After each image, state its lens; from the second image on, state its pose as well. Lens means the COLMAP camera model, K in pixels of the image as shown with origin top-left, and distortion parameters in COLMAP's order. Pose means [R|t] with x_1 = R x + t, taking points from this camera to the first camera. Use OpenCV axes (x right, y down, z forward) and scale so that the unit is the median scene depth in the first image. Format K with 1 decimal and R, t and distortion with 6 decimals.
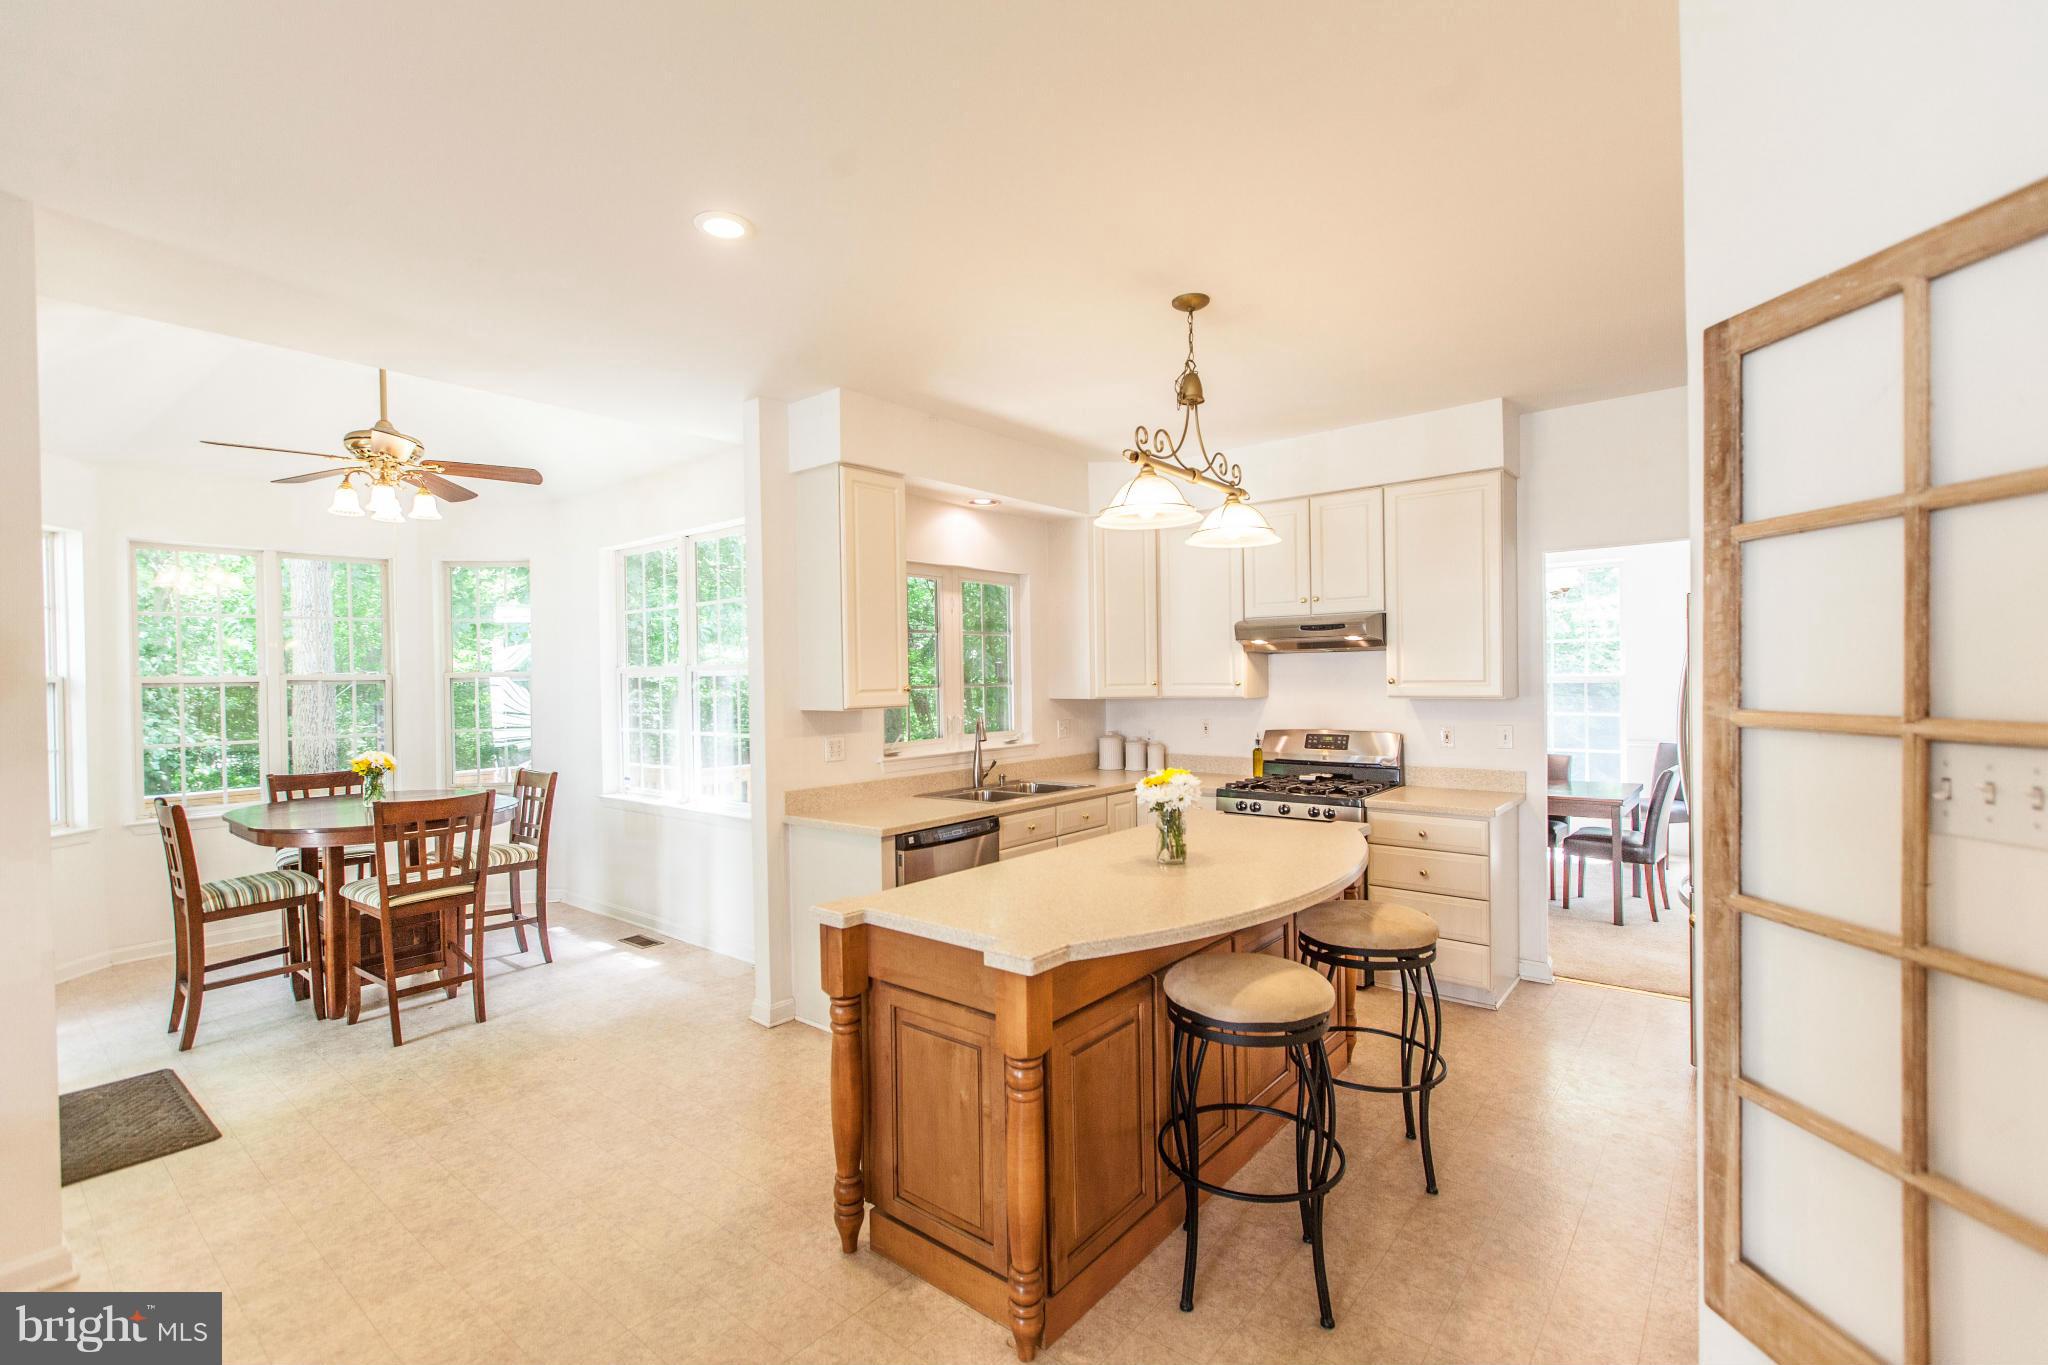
lens RADIAL K [[909.2, 0, 1022.7], [0, 909.2, 676.0], [0, 0, 1]] dist [-0.002583, -0.000859]
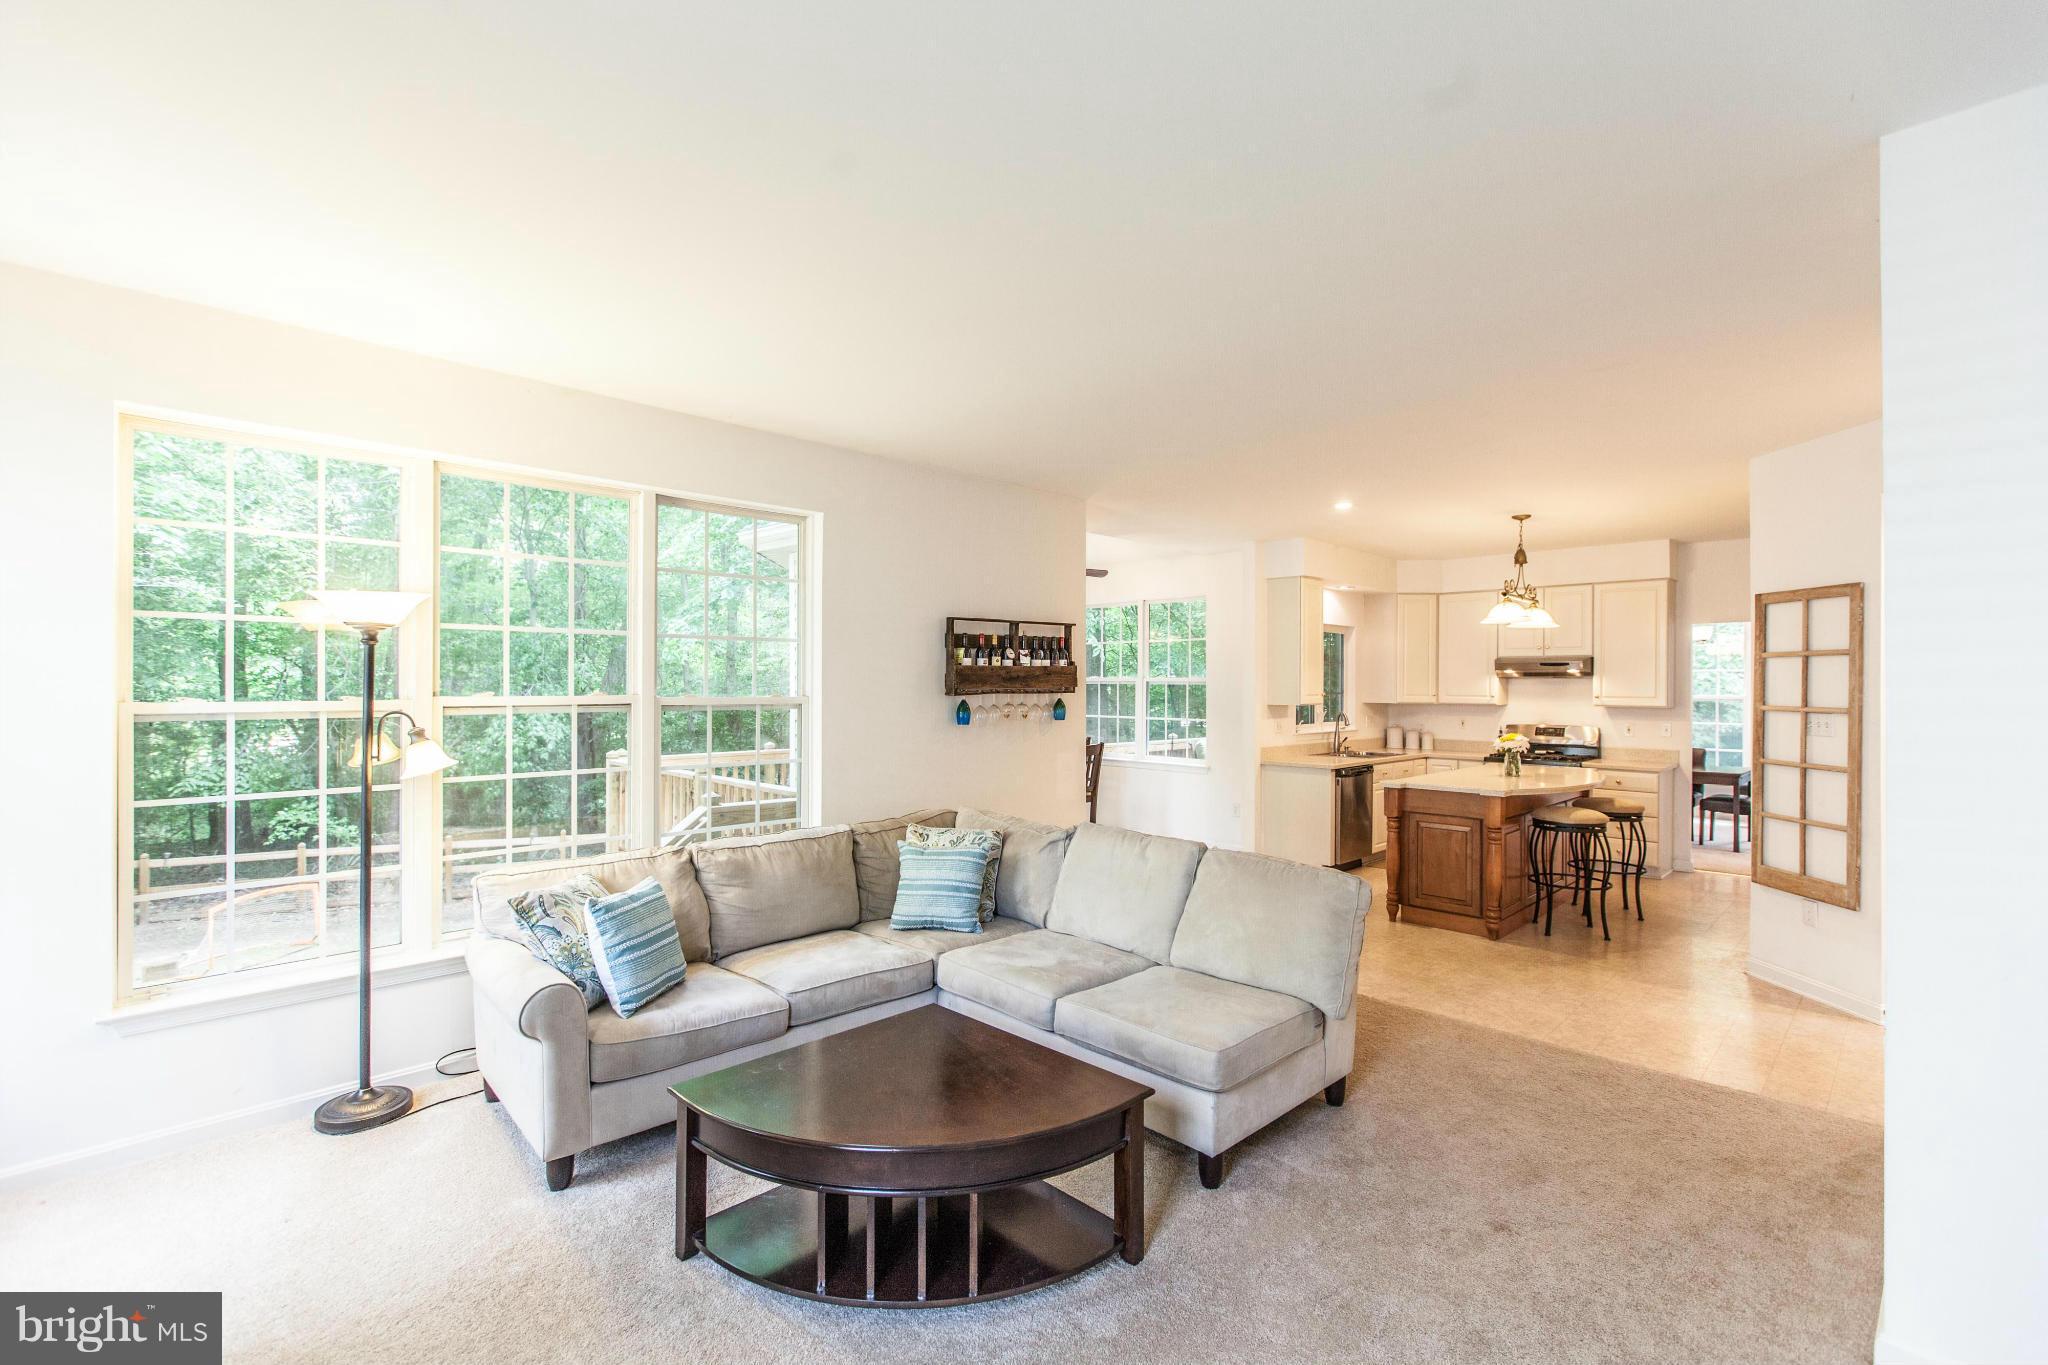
lens RADIAL K [[909.2, 0, 1015.3], [0, 909.2, 679.5], [0, 0, 1]] dist [-0.002583, -0.000859]
pose [[0.994277, 0.020557, -0.104833, -0.496334], [-0.021039, 0.999773, -0.003496, 0.002969], [0.104737, 0.005681, 0.994484, -0.806285]]
